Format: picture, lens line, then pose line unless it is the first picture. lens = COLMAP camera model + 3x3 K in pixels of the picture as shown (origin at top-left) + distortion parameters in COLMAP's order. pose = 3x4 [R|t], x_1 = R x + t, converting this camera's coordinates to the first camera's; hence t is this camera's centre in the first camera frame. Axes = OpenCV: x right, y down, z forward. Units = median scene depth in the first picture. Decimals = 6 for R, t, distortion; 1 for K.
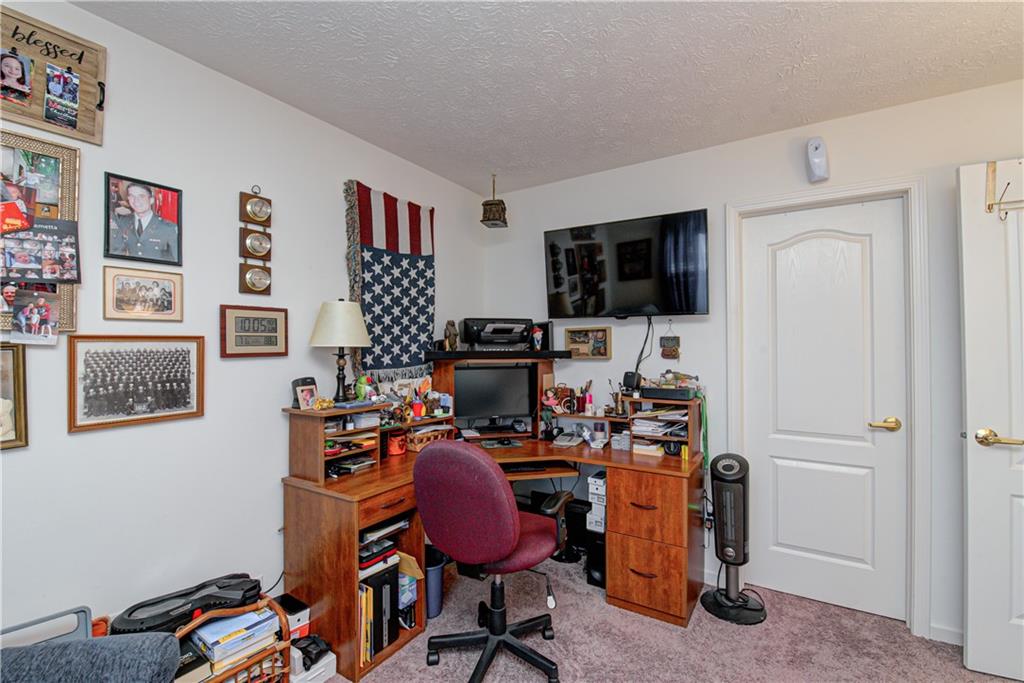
lens RADIAL K [[443.5, 0, 510.0], [0, 443.5, 339.4], [0, 0, 1]] dist [-0.003038, -0.008980]
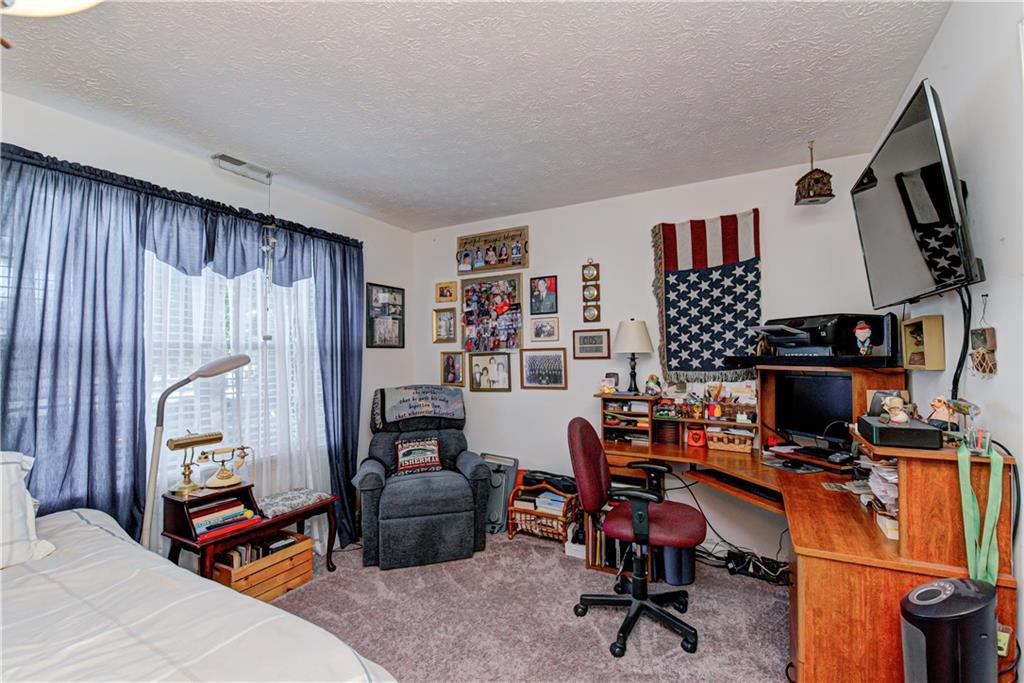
lens RADIAL K [[443.5, 0, 512.4], [0, 443.5, 346.5], [0, 0, 1]] dist [-0.003038, -0.008980]
pose [[0.062442, -0.026747, -0.997690, 1.055919], [0.018612, 0.999498, -0.025630, 0.027914], [0.997875, -0.016968, 0.062908, 0.564825]]
